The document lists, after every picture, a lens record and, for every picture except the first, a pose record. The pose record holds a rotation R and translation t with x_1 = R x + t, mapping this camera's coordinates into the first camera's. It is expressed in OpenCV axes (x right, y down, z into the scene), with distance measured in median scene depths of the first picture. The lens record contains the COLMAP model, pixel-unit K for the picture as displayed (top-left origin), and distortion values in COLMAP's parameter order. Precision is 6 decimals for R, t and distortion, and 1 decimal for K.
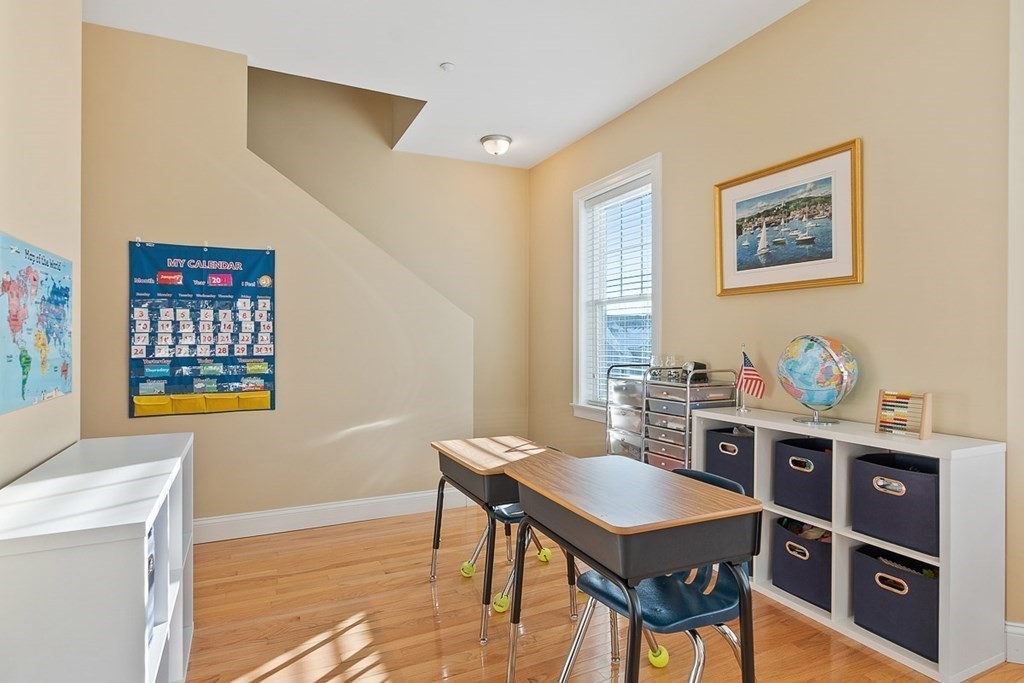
lens RADIAL K [[539.5, 0, 517.0], [0, 539.5, 337.3], [0, 0, 1]] dist [-0.000529, -0.003981]
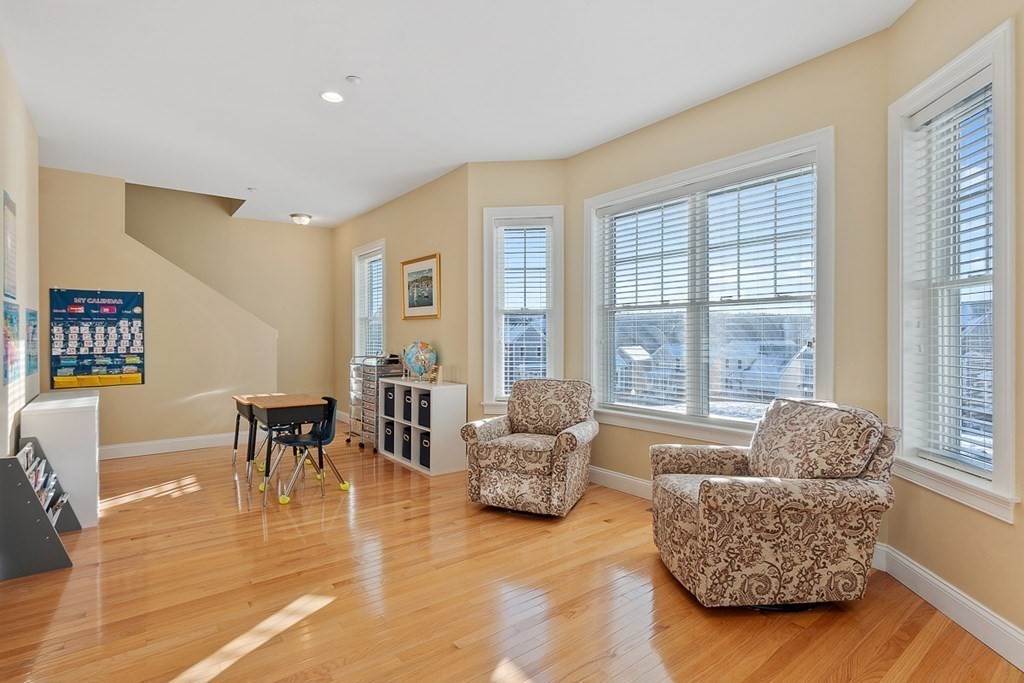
lens RADIAL K [[494.5, 0, 505.9], [0, 494.5, 336.6], [0, 0, 1]] dist [0.002915, -0.001564]
pose [[0.979968, -0.002262, 0.199143, 0.394336], [0.000585, 0.999964, 0.008480, -0.032802], [-0.199155, -0.008193, 0.979934, -0.834202]]
